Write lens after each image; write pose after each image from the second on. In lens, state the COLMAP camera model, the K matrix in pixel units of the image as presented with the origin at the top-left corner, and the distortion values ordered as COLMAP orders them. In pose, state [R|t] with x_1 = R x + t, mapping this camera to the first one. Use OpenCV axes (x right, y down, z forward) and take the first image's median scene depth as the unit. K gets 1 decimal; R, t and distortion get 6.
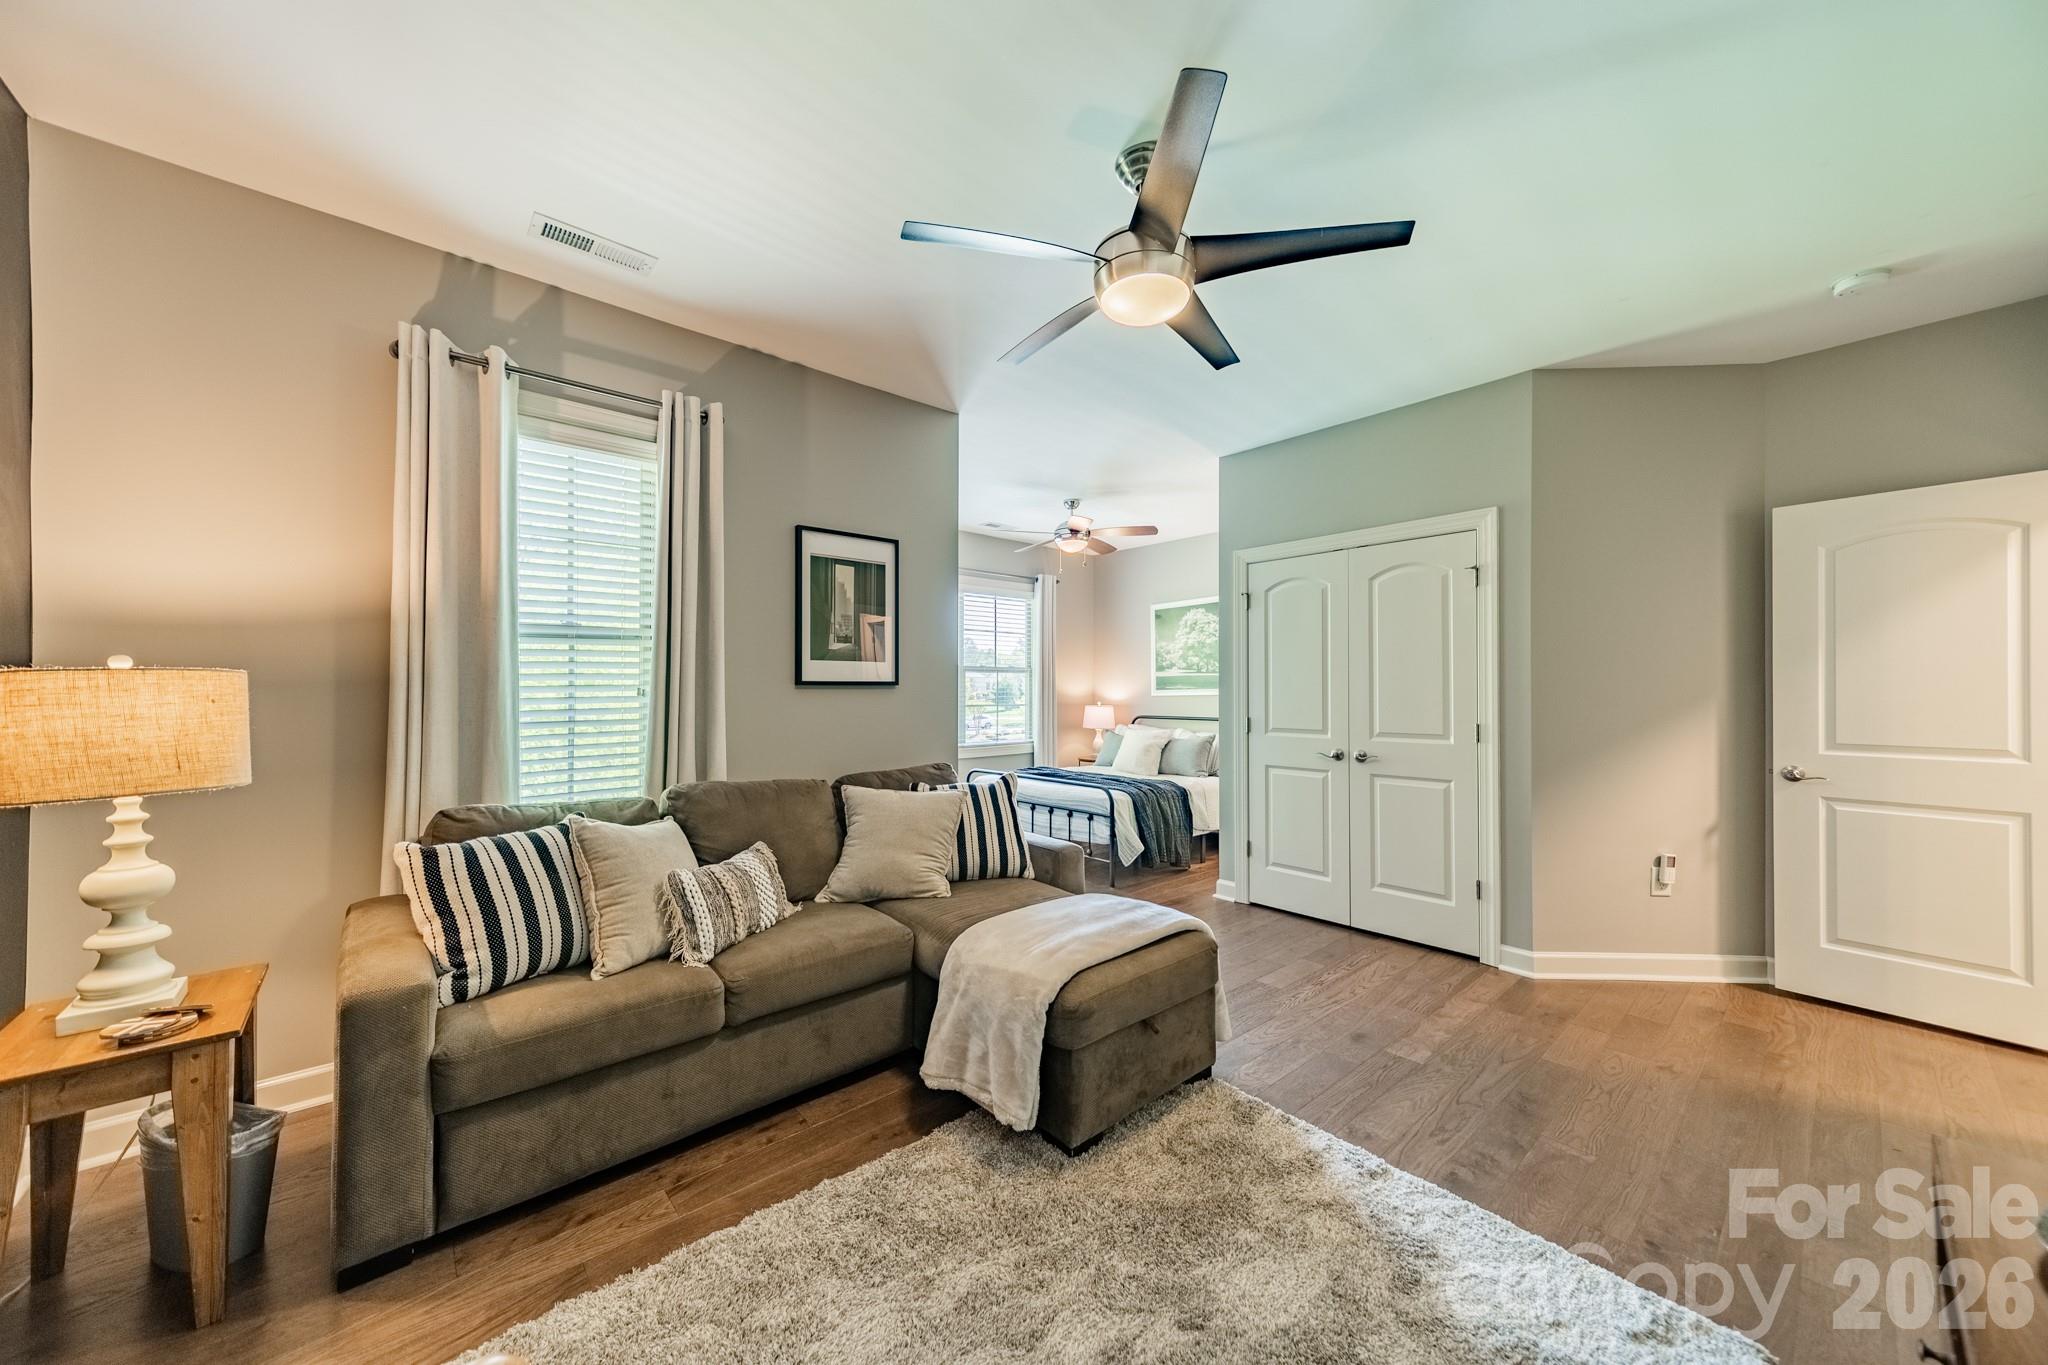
lens RADIAL K [[718.4, 0, 1028.0], [0, 718.4, 686.0], [0, 0, 1]] dist [0.007465, -0.000153]
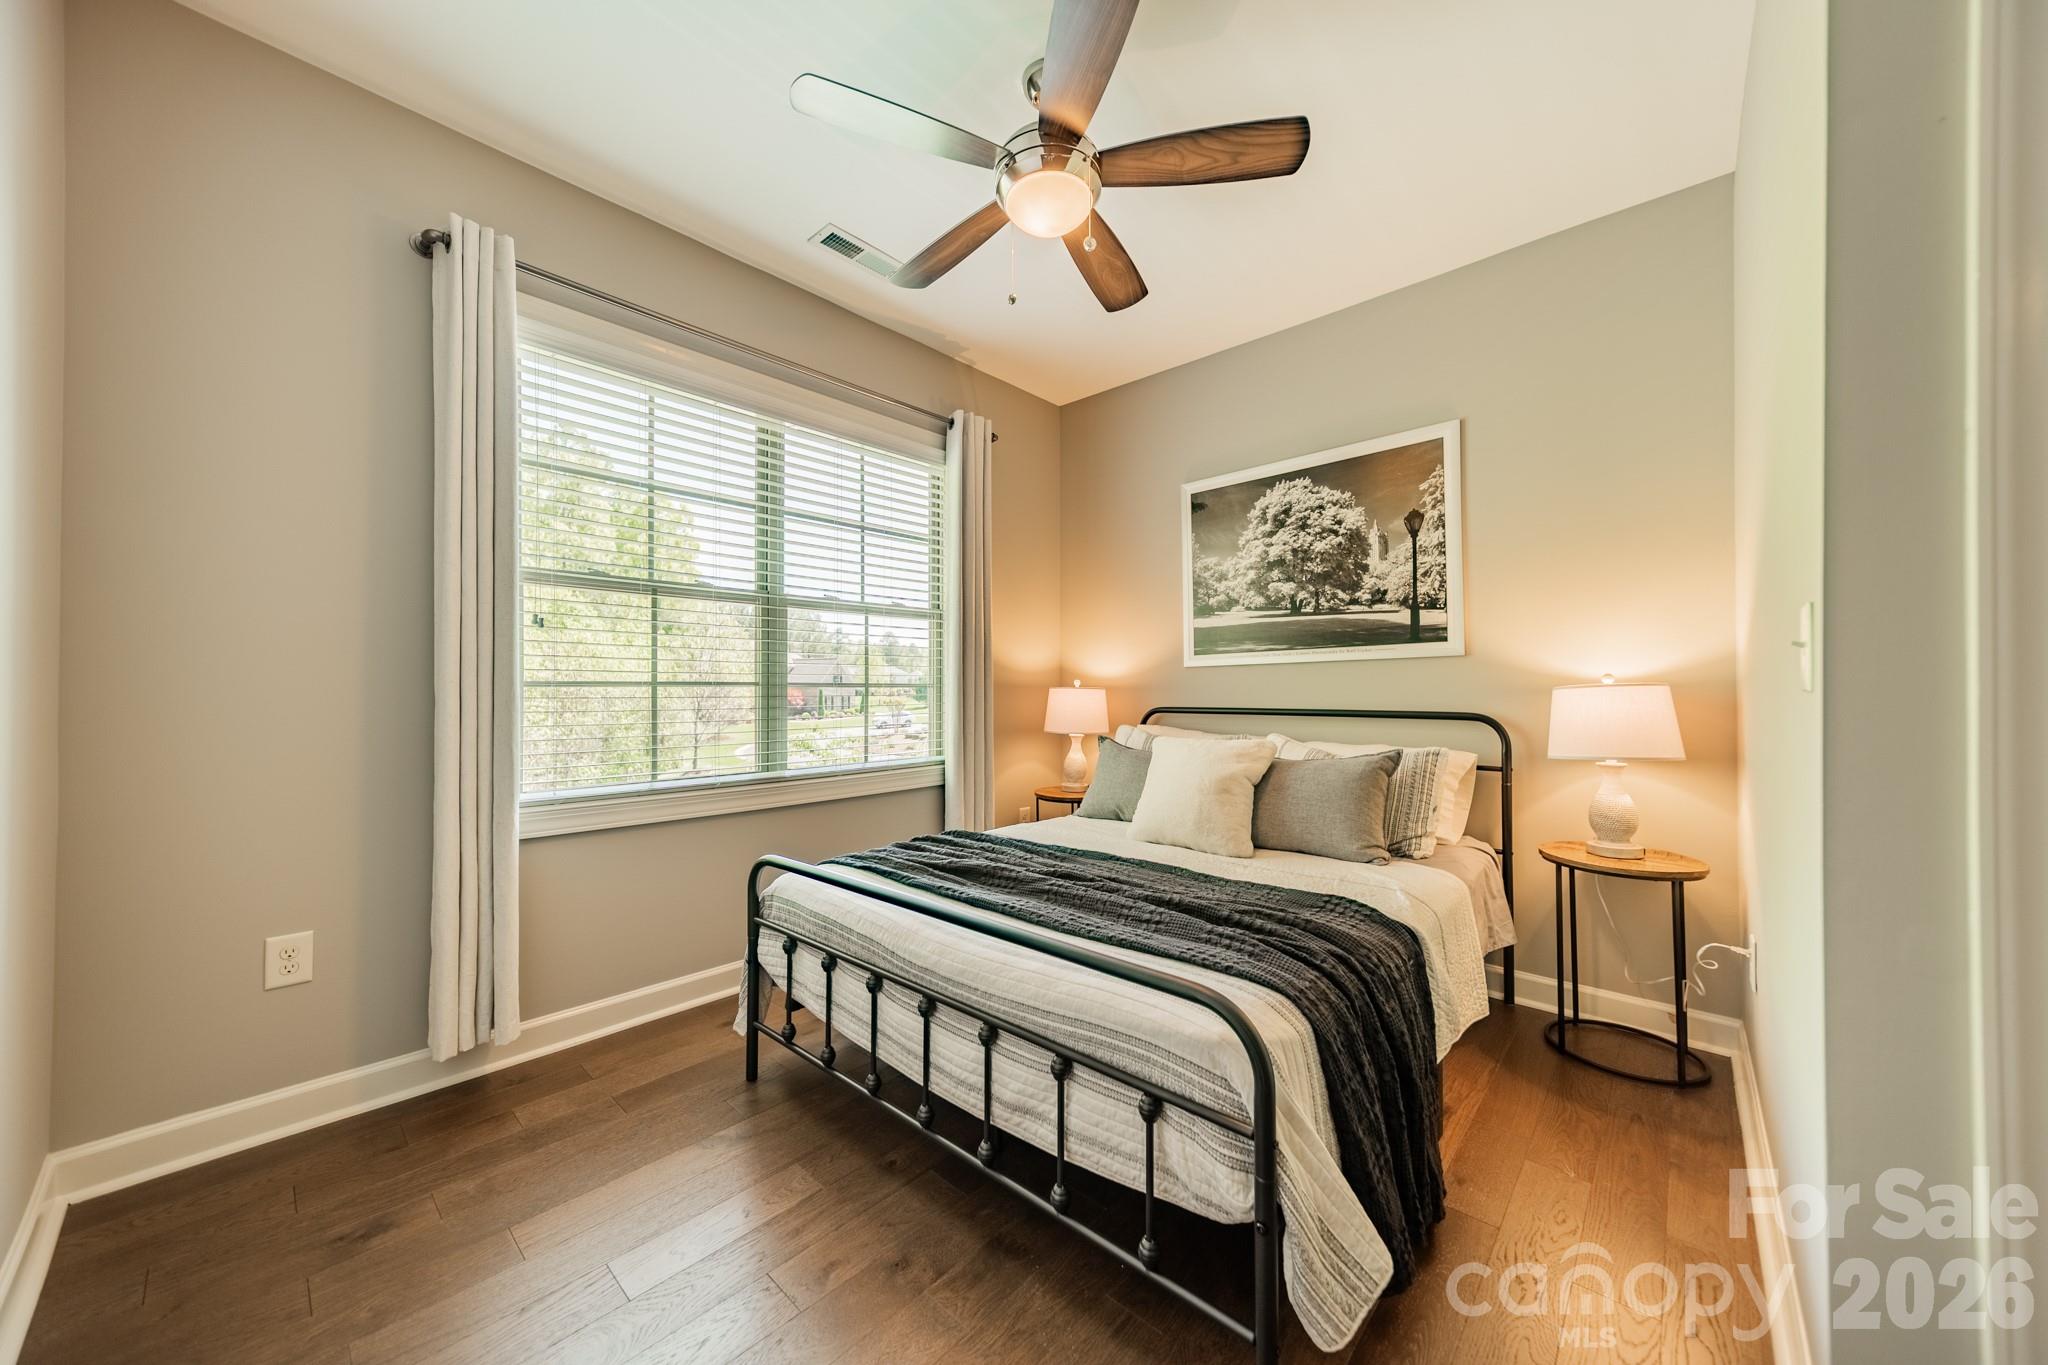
lens RADIAL K [[718.4, 0, 1035.4], [0, 718.4, 686.3], [0, 0, 1]] dist [0.007465, -0.000153]
pose [[0.993063, 0.001280, 0.117573, 0.011674], [-0.001671, 0.999993, 0.003228, 0.025840], [-0.117568, -0.003402, 0.993059, 0.524361]]
